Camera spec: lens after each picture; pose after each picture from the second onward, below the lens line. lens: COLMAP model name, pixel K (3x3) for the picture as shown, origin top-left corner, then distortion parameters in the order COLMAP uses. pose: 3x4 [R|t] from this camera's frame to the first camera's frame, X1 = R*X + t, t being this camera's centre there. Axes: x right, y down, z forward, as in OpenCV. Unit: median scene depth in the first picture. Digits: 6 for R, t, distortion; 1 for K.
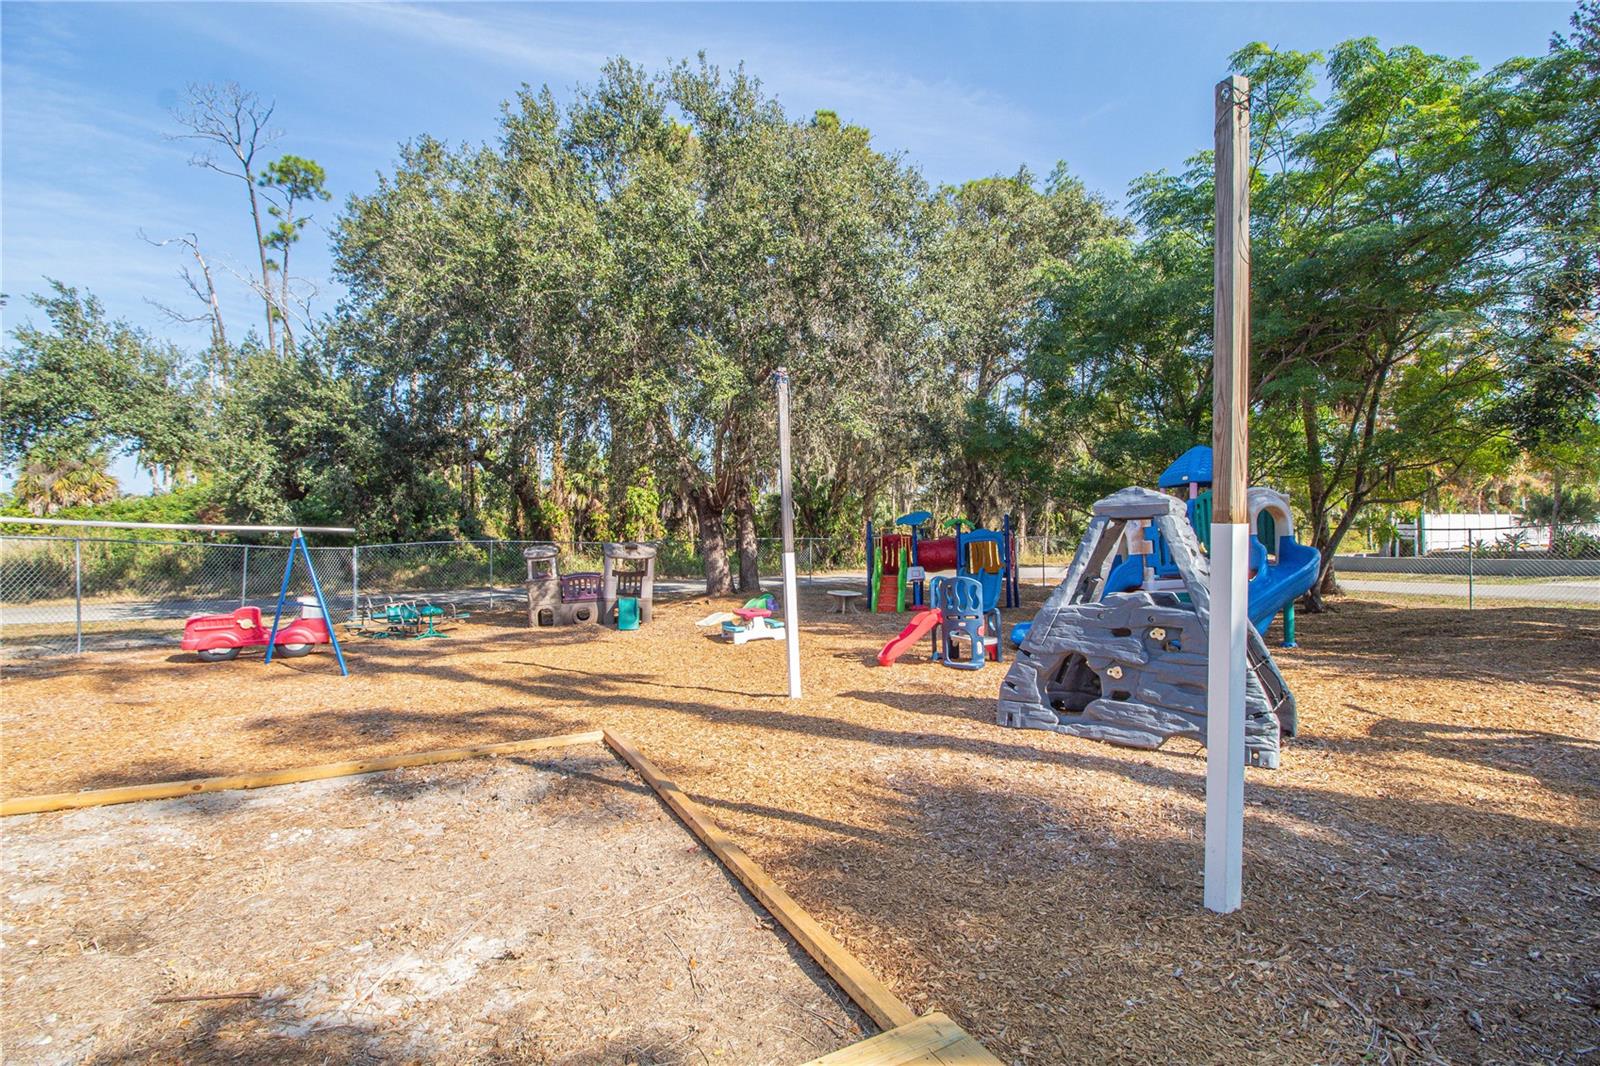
lens RADIAL K [[737.2, 0, 795.9], [0, 737.2, 526.6], [0, 0, 1]] dist [-0.000340, -0.012263]
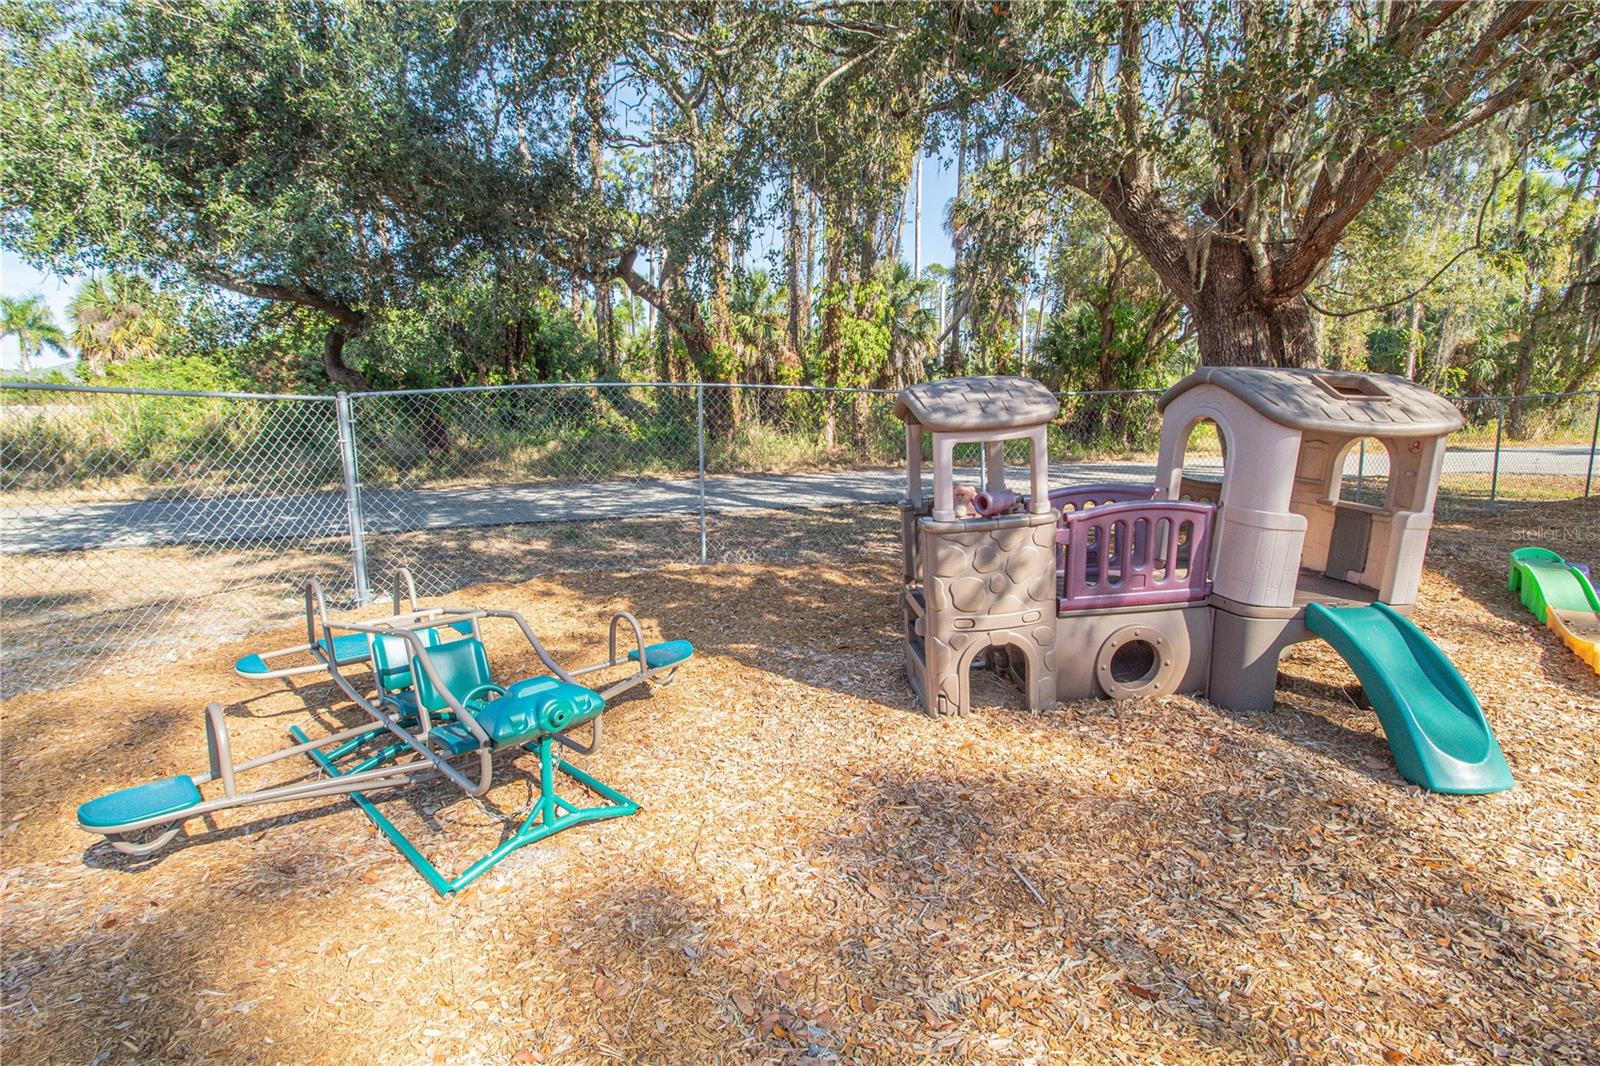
lens RADIAL K [[737.2, 0, 806.5], [0, 737.2, 532.5], [0, 0, 1]] dist [-0.000340, -0.012263]
pose [[0.989124, 0.025988, -0.144771, -0.150275], [0.000066, 0.984188, 0.177128, 0.013585], [0.147085, -0.175211, 0.973482, 0.309659]]
